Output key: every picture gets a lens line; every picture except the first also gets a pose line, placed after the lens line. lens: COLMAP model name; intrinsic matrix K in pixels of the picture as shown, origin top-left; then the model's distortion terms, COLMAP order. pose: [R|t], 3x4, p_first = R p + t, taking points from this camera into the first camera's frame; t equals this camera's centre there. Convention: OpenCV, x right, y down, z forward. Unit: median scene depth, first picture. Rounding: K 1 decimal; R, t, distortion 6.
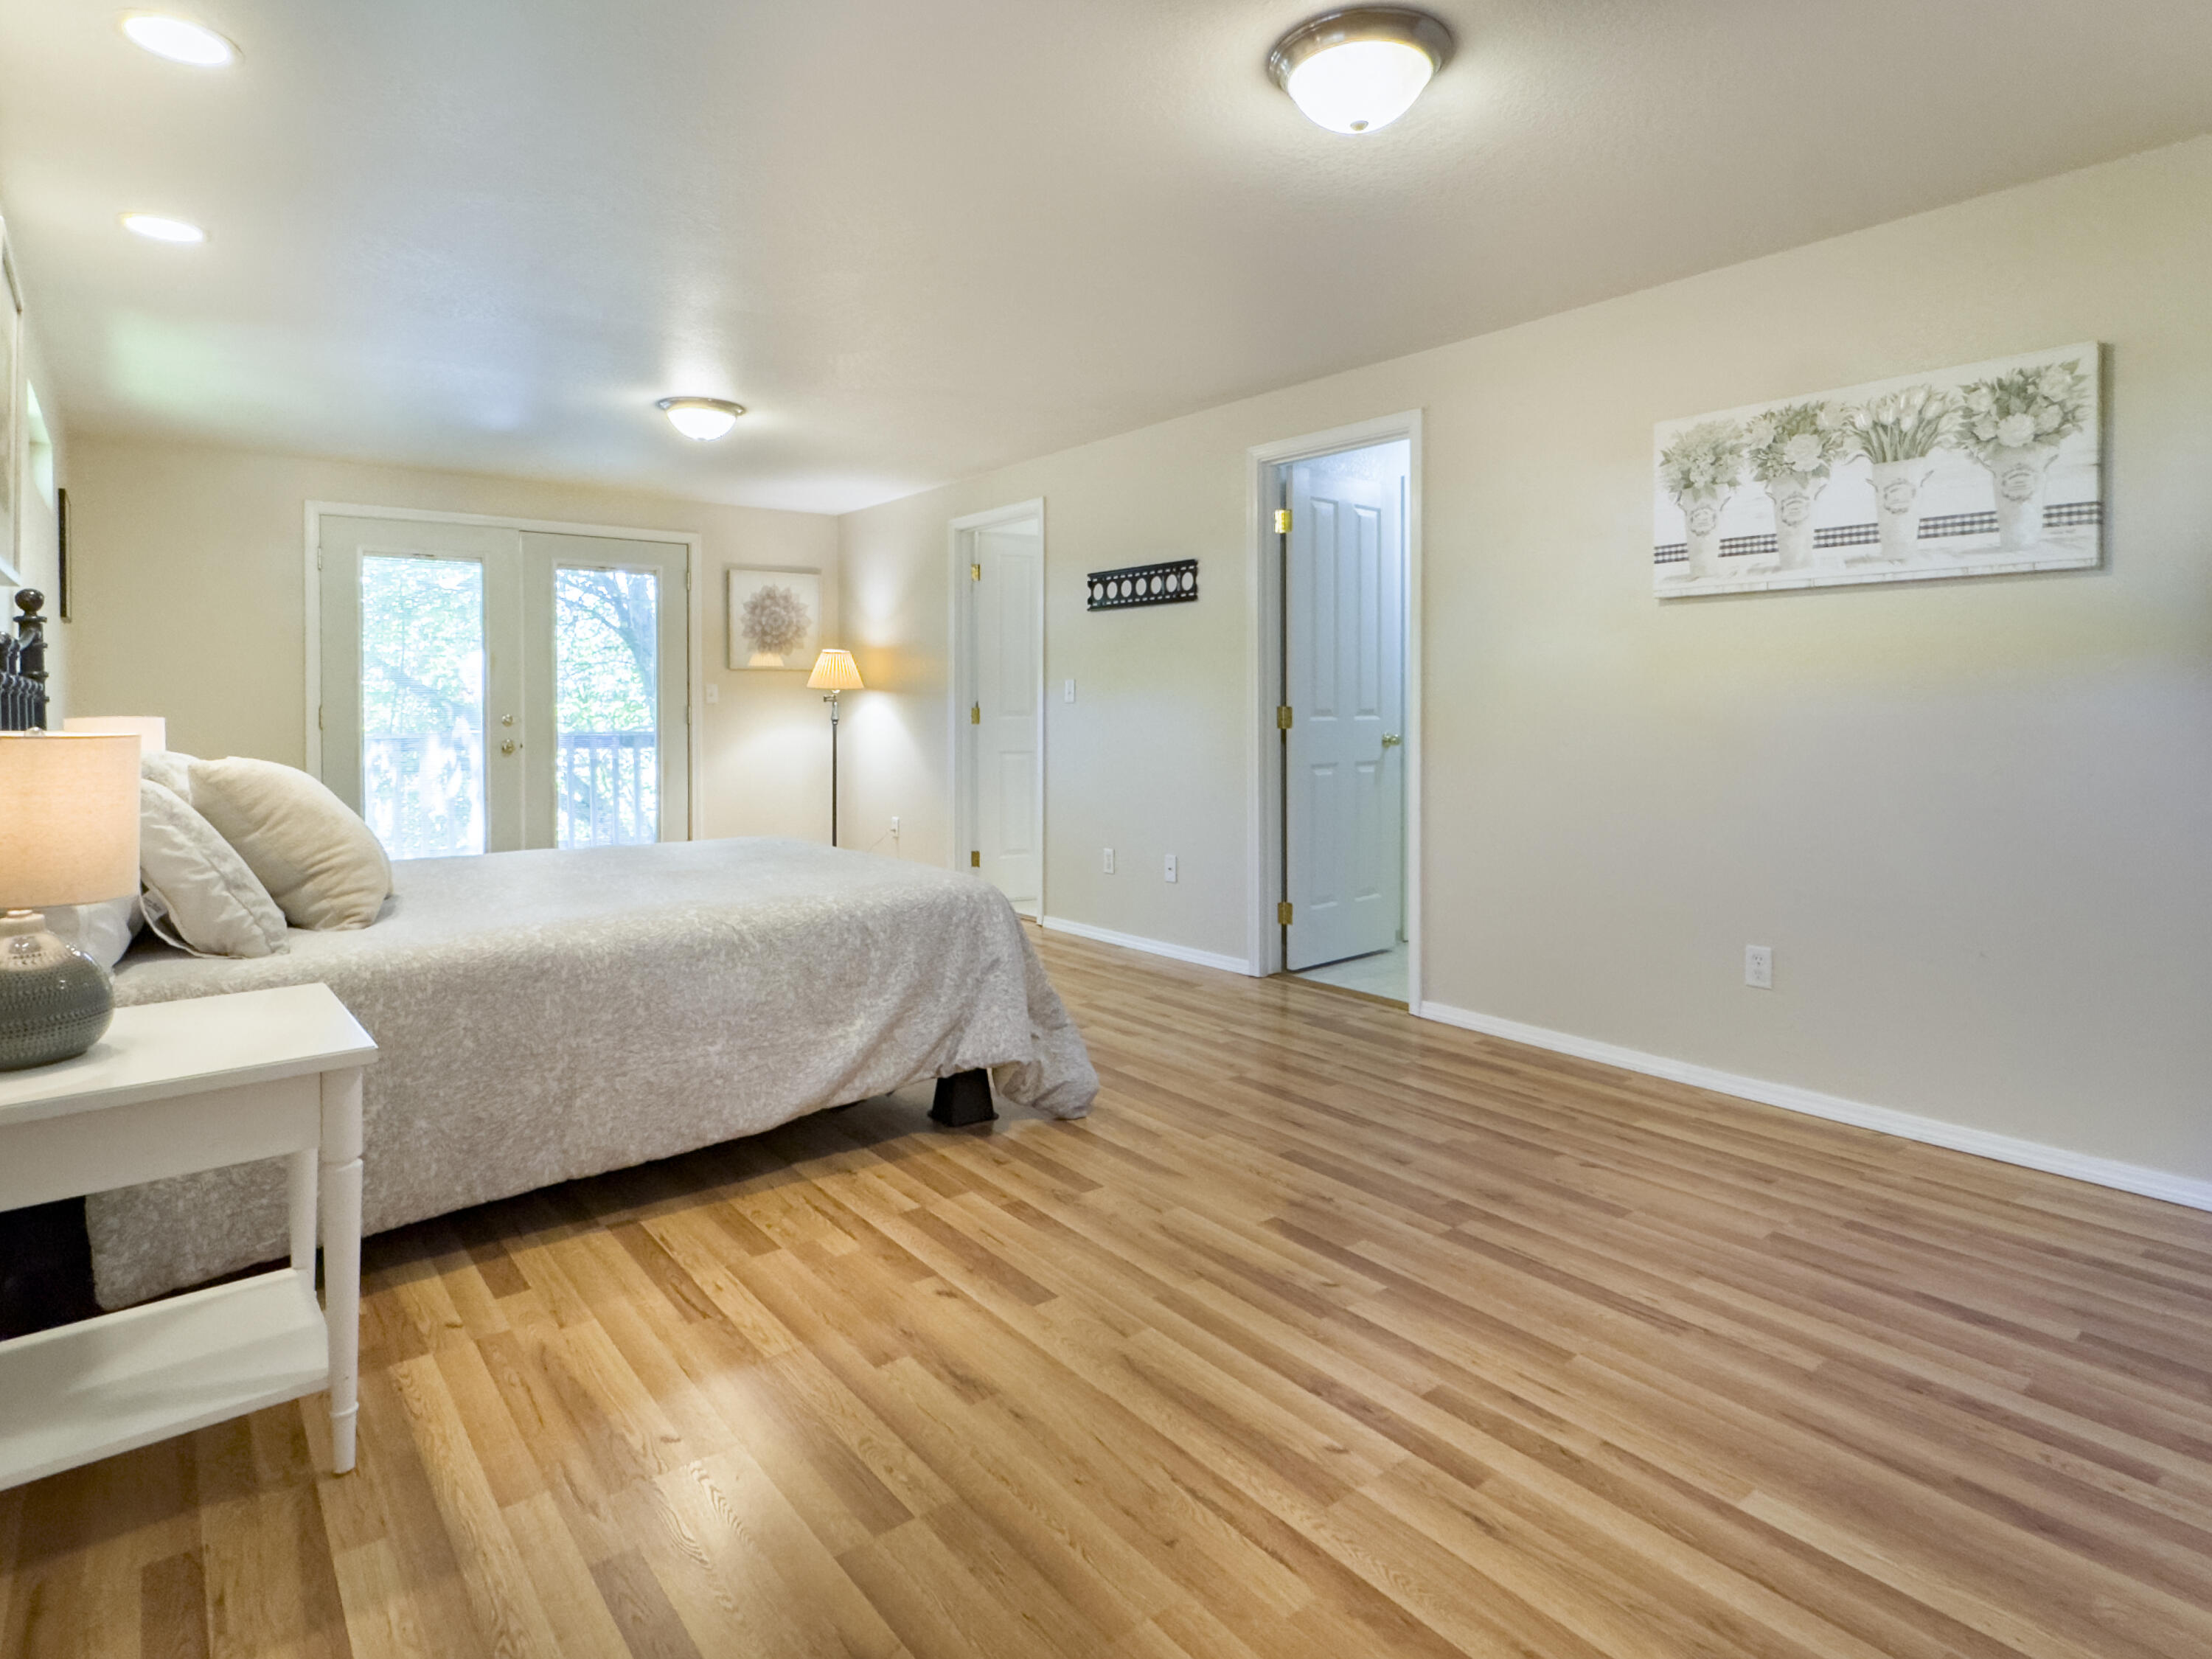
lens RADIAL K [[1152.0, 0, 1108.1], [0, 1152.0, 733.8], [0, 0, 1]] dist [-0.000903, -0.000370]
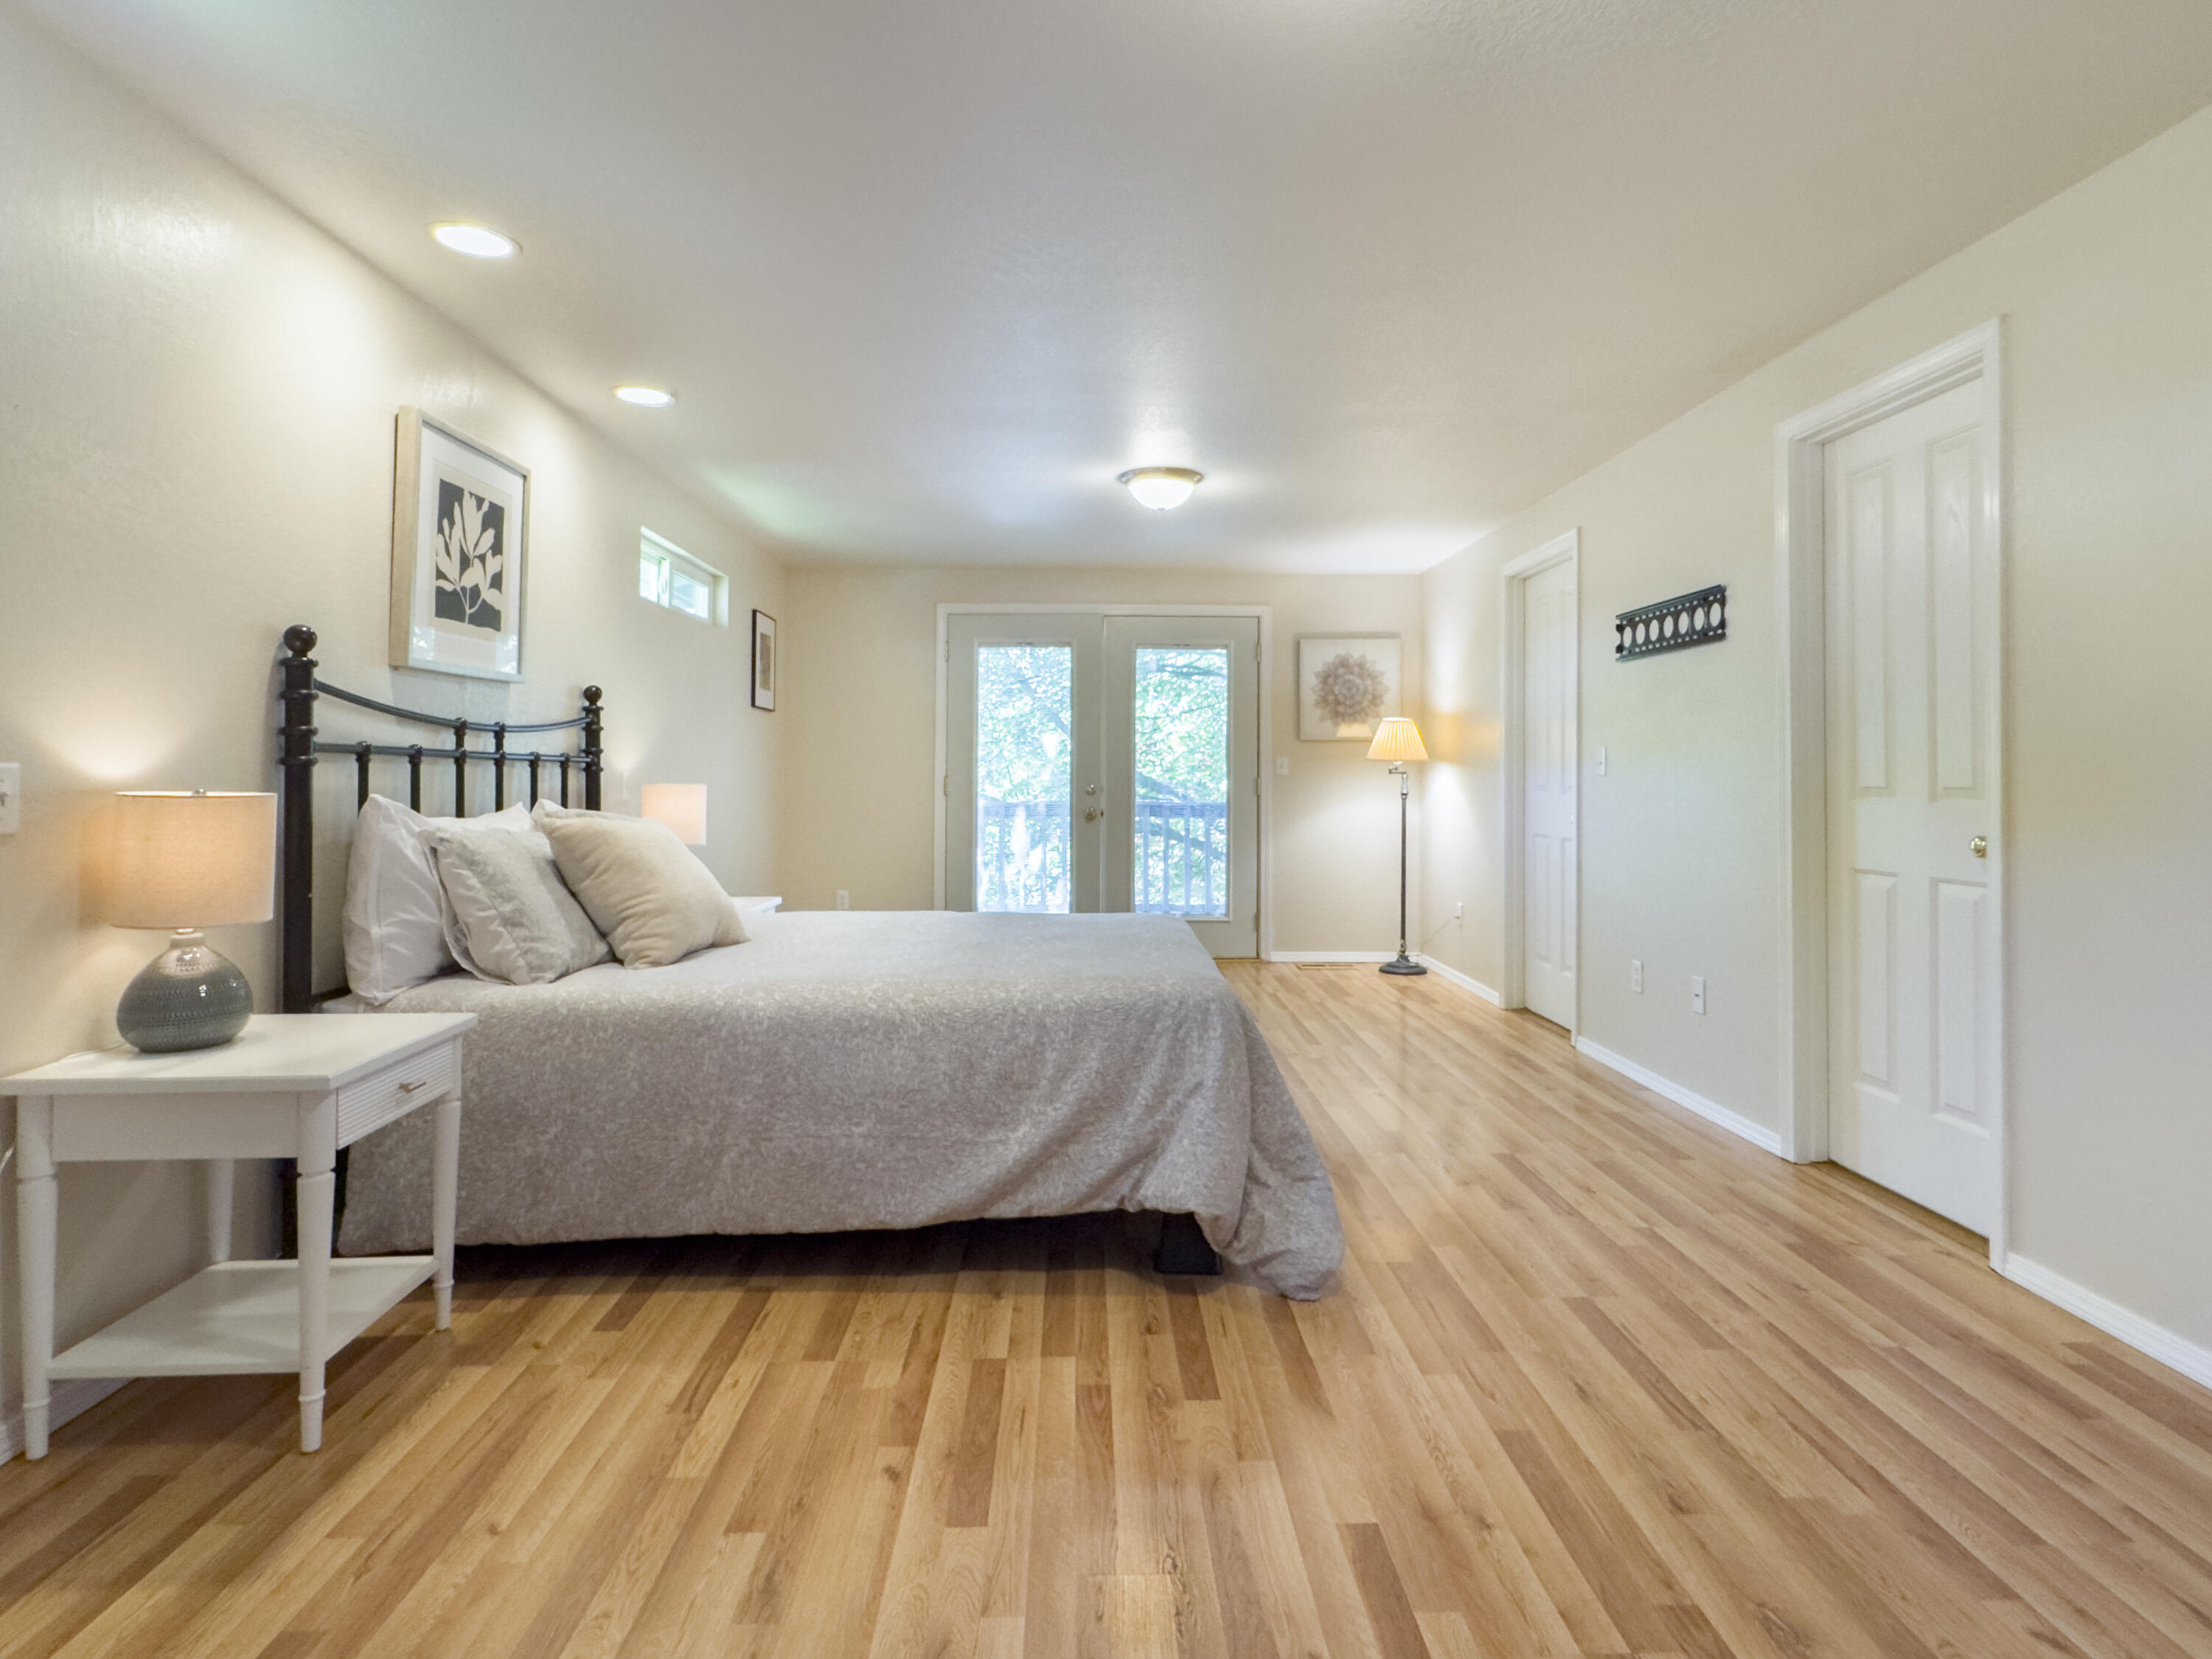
lens RADIAL K [[1171.4, 0, 1164.1], [0, 1171.4, 770.3], [0, 0, 1]] dist [-0.003879, 0.000580]
pose [[0.815880, 0.000718, -0.578221, 0.431594], [-0.019182, 0.999482, -0.025826, -0.007766], [0.577904, 0.032162, 0.815471, 0.335864]]
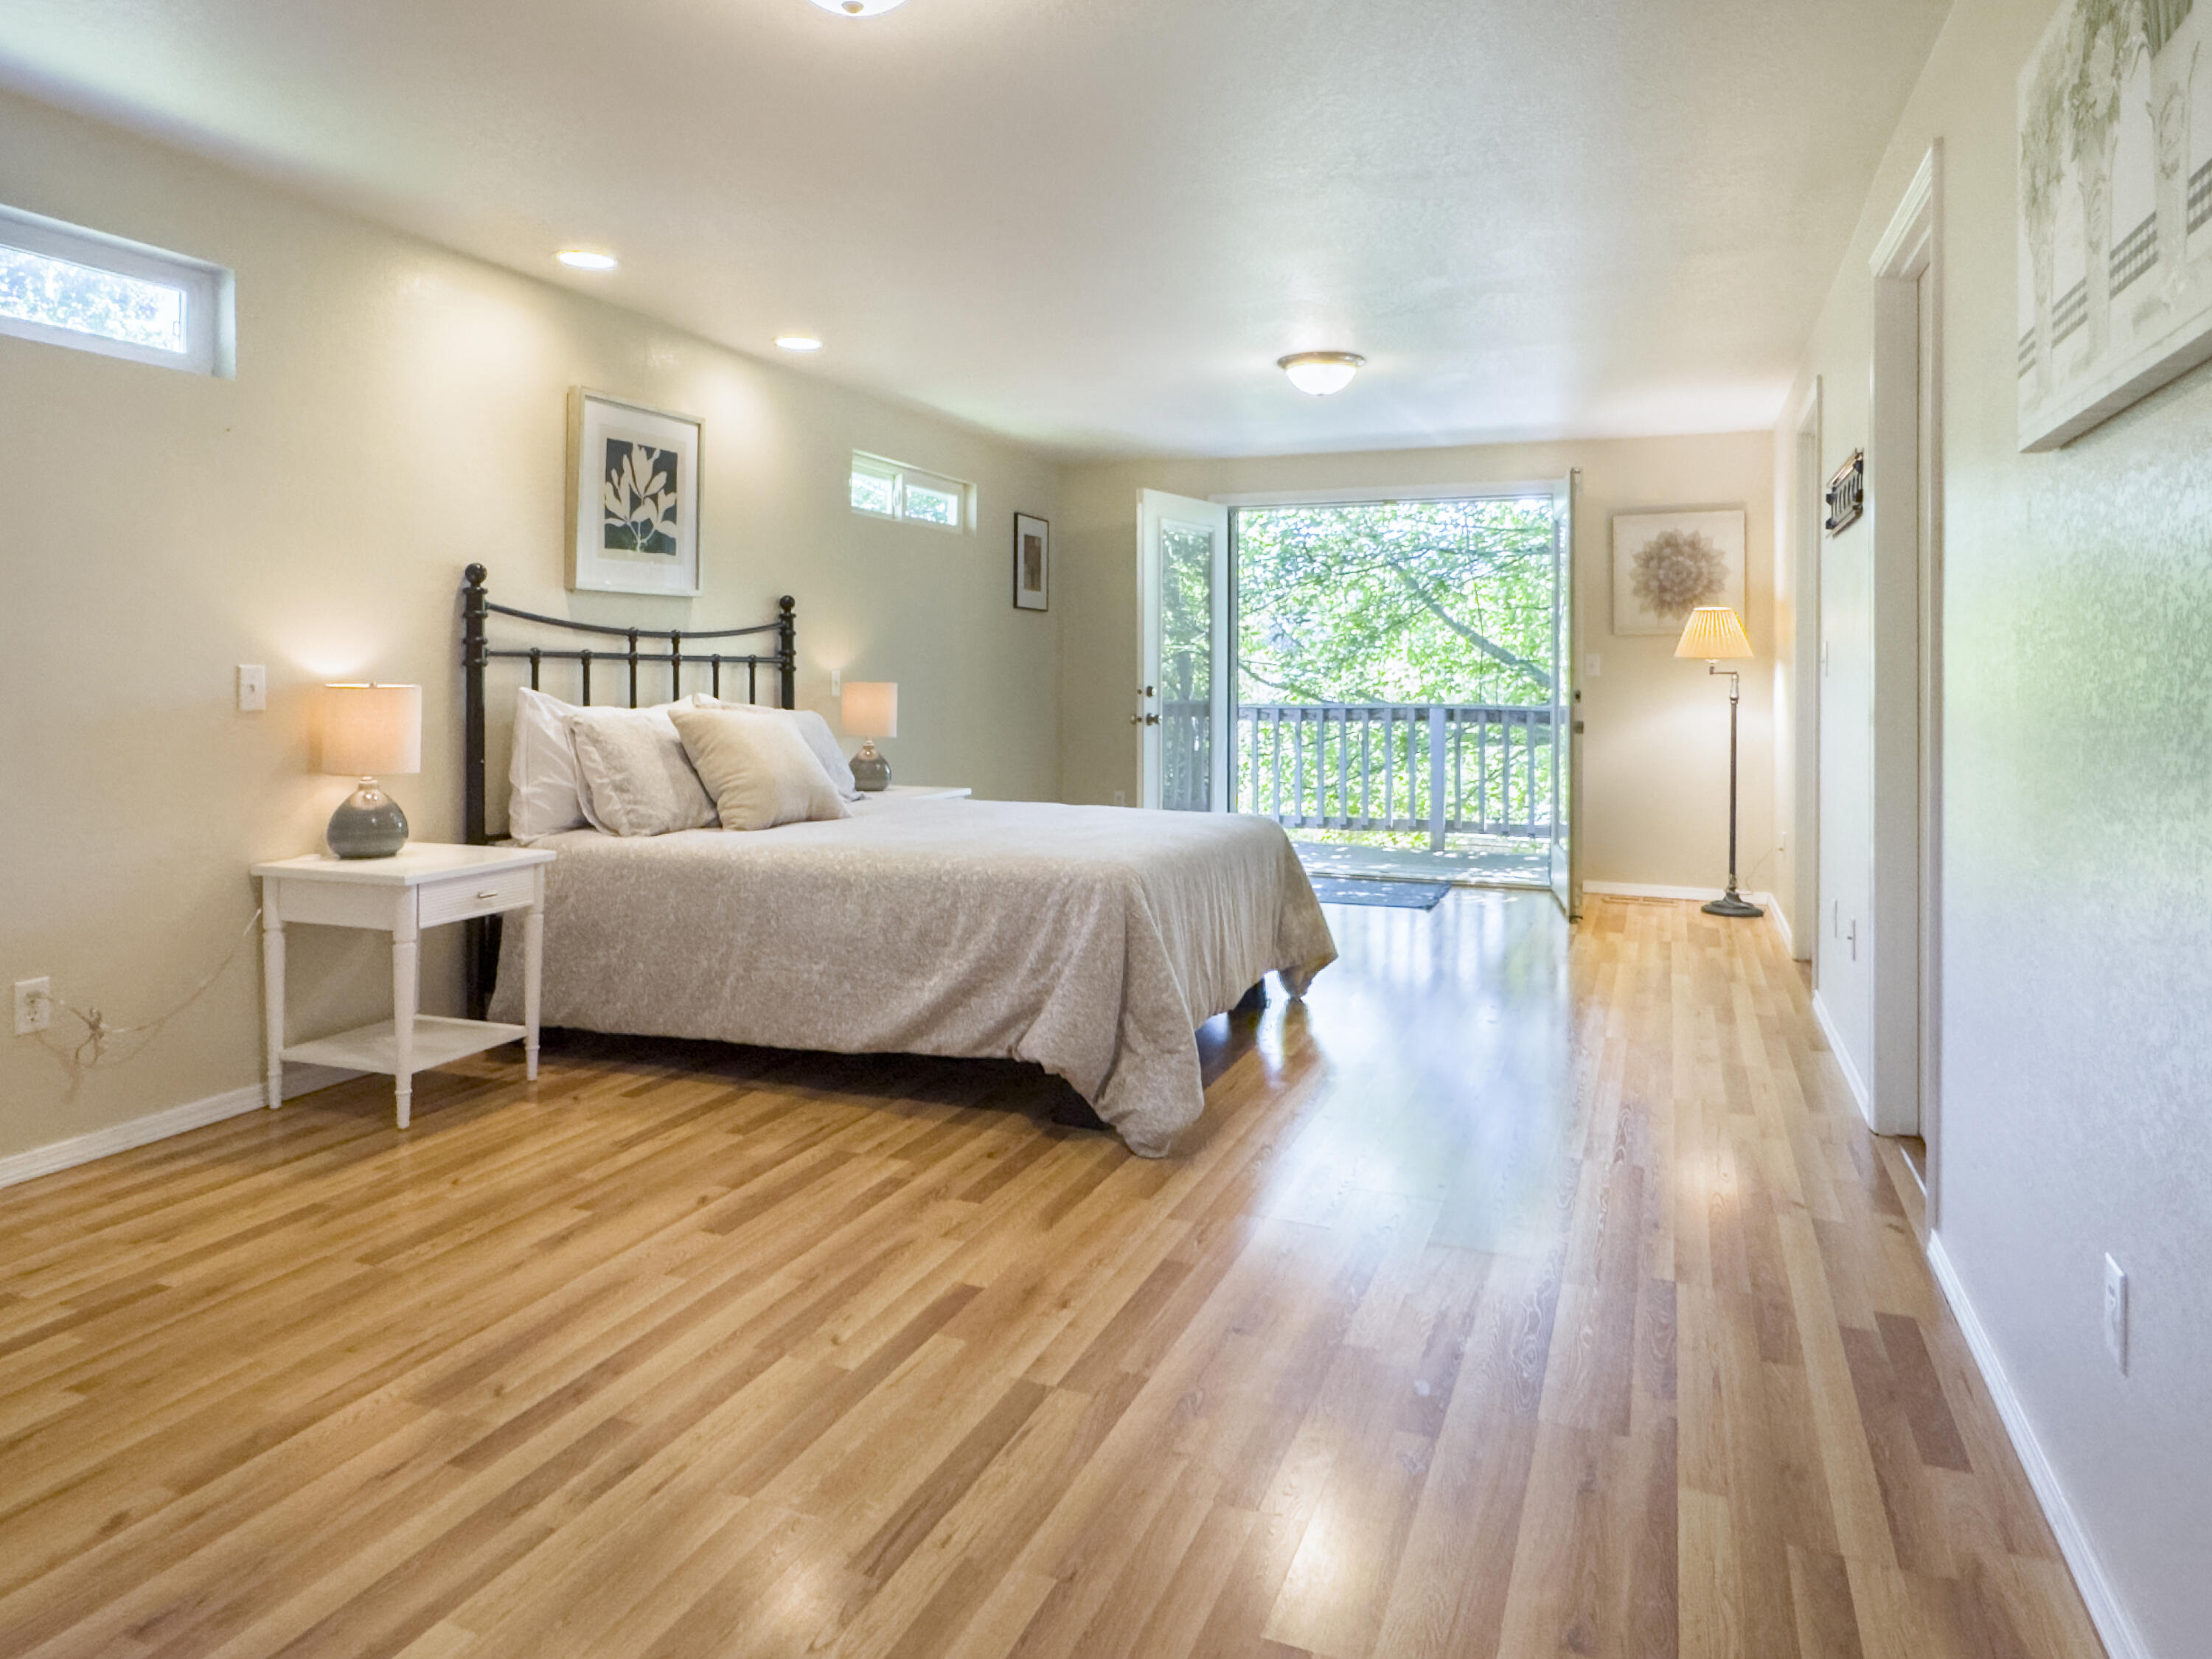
lens RADIAL K [[1399.2, 0, 1184.0], [0, 1399.2, 690.1], [0, 0, 1]] dist [-0.003210, -0.001744]
pose [[0.523196, 0.014177, -0.852094, 1.050430], [-0.028588, 0.999591, -0.000922, -0.017223], [0.851733, 0.024842, 0.523387, 0.564858]]
